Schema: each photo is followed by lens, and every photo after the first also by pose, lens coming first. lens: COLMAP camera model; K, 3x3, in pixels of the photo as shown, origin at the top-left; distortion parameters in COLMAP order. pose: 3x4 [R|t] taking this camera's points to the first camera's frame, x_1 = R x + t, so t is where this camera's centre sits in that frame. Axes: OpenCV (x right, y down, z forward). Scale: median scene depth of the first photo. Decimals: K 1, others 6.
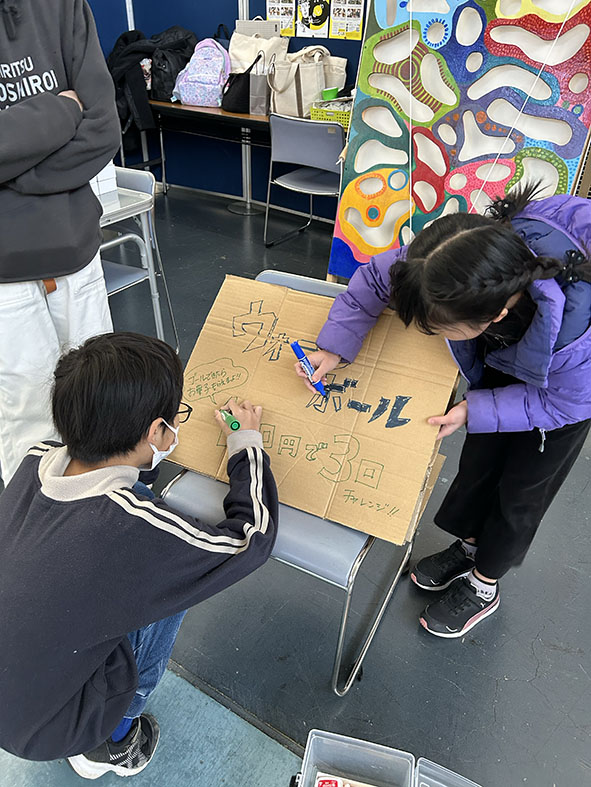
lens RADIAL K [[586.9, 0, 294.9], [0, 586.9, 394.2], [0, 0, 1]] dist [-0.005049, -0.003587]
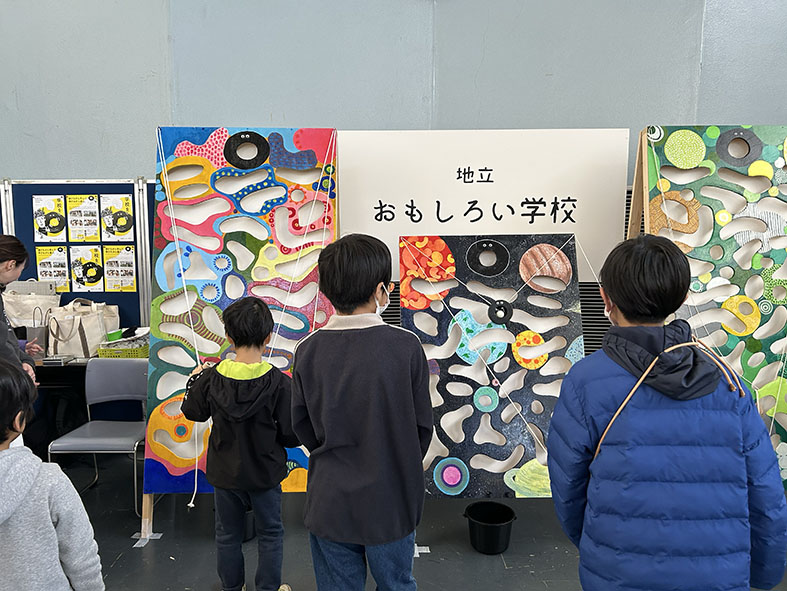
lens RADIAL K [[586.9, 0, 393.1], [0, 586.9, 295.0], [0, 0, 1]] dist [-0.005049, -0.003587]
pose [[0.842064, -0.096491, 0.530677, -0.096369], [0.326830, 0.873957, -0.359697, 0.002118], [-0.429081, 0.476329, 0.767464, -0.162925]]
